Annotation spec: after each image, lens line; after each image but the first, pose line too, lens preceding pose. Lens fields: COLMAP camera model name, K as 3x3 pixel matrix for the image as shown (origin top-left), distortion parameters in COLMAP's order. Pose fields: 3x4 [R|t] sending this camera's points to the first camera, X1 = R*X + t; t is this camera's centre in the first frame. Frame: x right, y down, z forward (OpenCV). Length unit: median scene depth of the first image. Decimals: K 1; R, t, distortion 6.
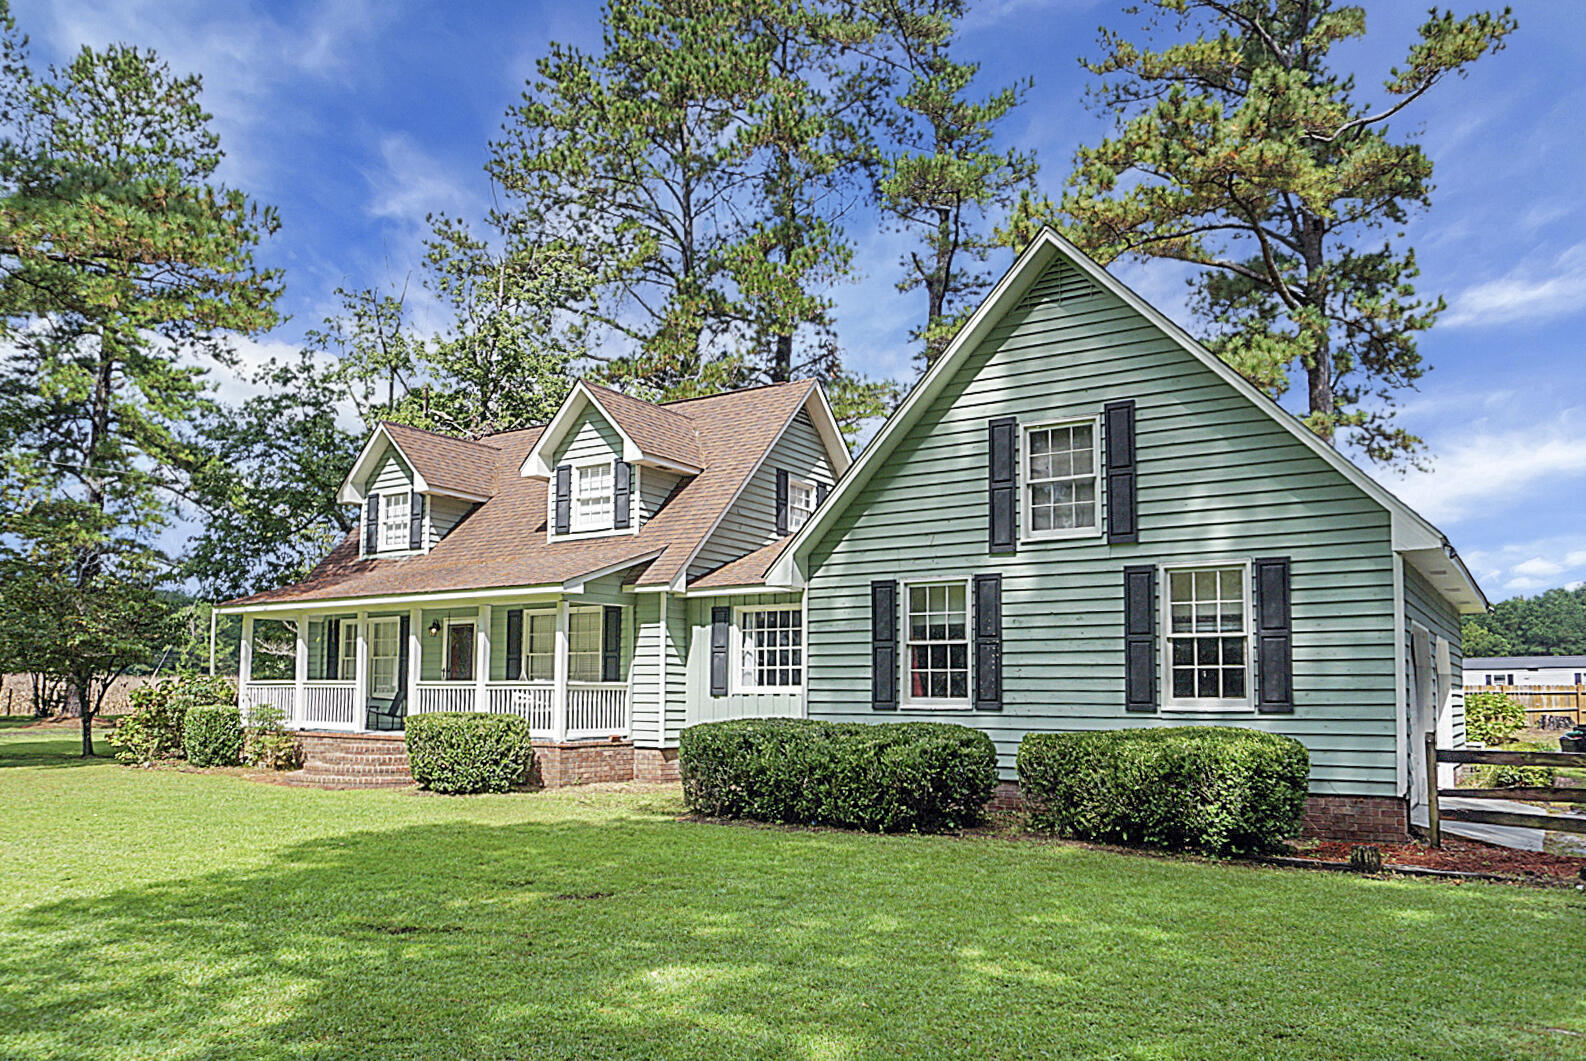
lens RADIAL K [[1162.8, 0, 797.9], [0, 1162.8, 611.3], [0, 0, 1]] dist [-0.047607, 0.000049]
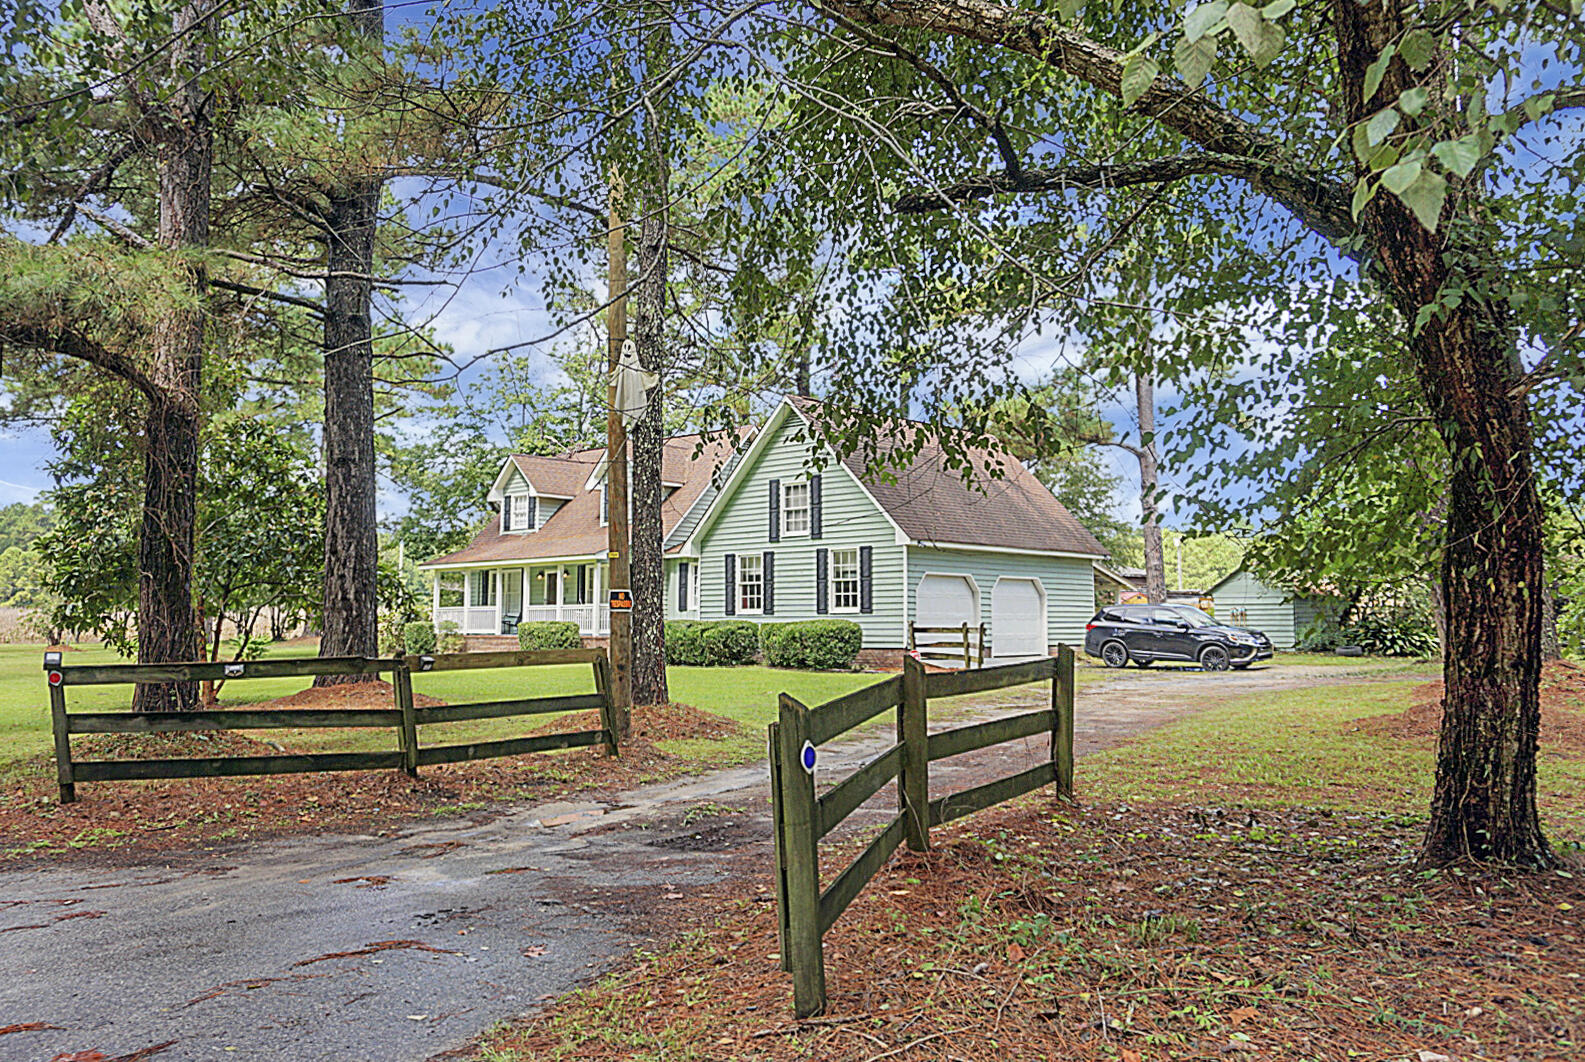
lens RADIAL K [[1282.8, 0, 794.5], [0, 1282.8, 455.5], [0, 0, 1]] dist [0.003810, 0.000111]
pose [[0.987405, -0.030358, -0.155274, 0.446344], [0.021418, 0.998032, -0.058927, -0.052300], [0.156757, 0.054859, 0.986112, -1.035688]]
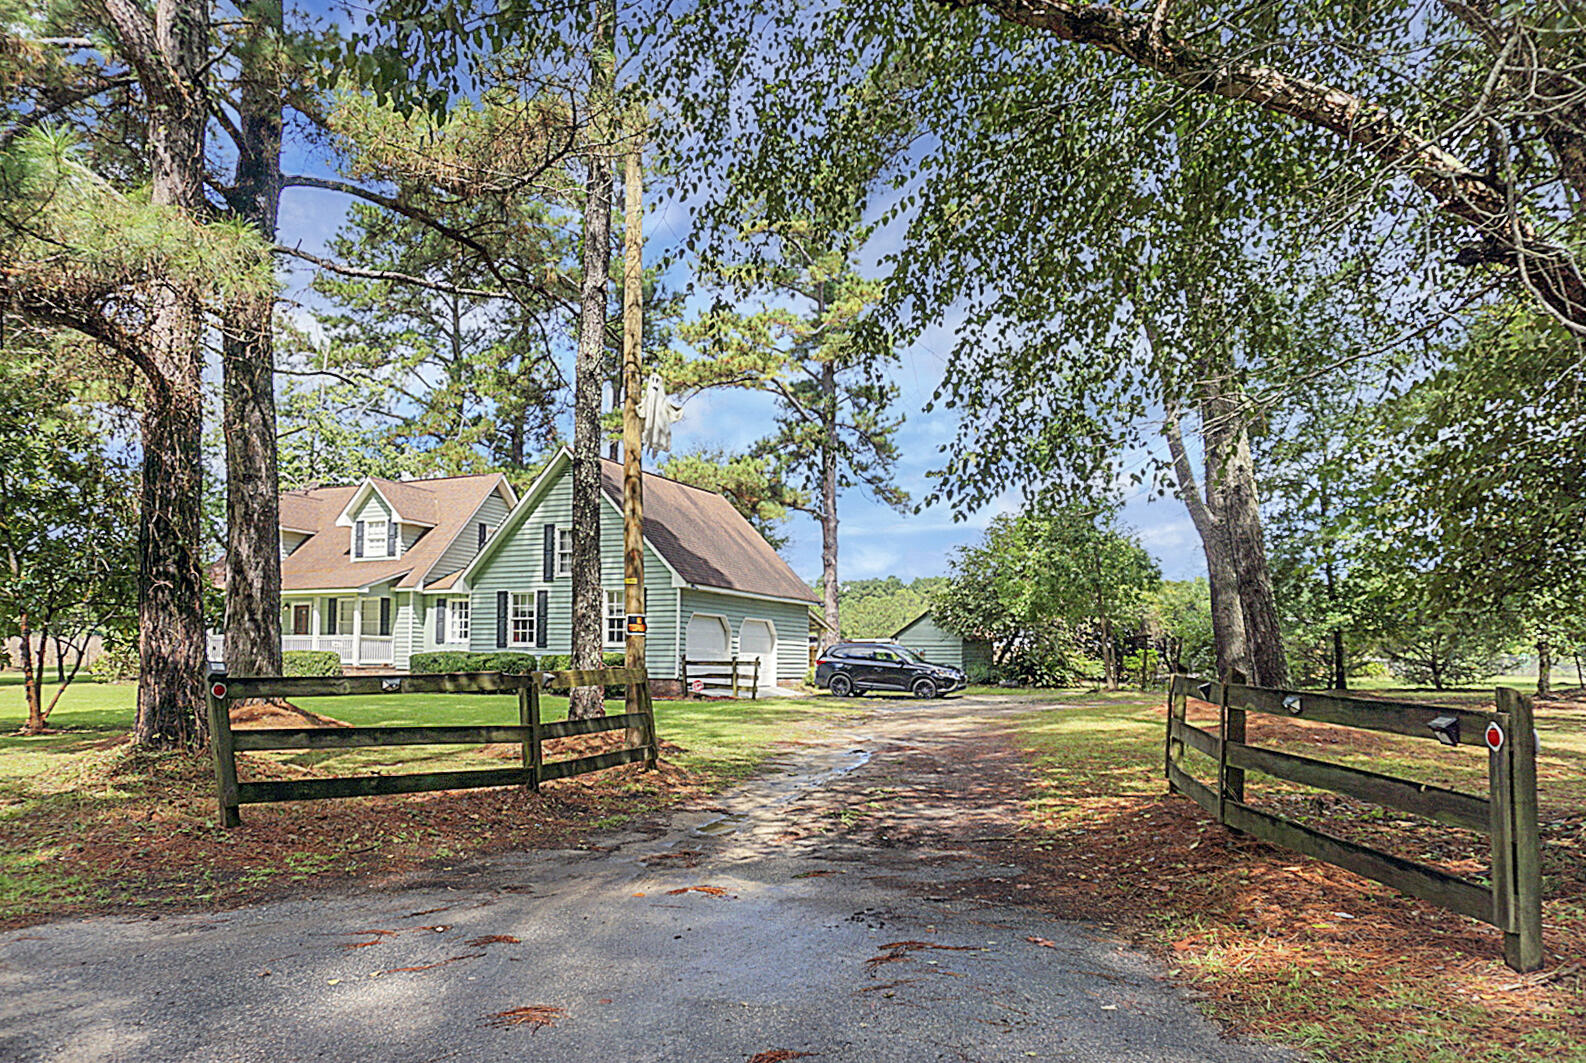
lens RADIAL K [[1116.2, 0, 794.0], [0, 1116.2, 630.6], [0, 0, 1]] dist [-0.028801, -0.000441]
pose [[0.987674, 0.006980, 0.156367, 0.238581], [-0.014051, 0.998926, 0.044162, -0.043226], [-0.155891, -0.045815, 0.986711, -1.000845]]
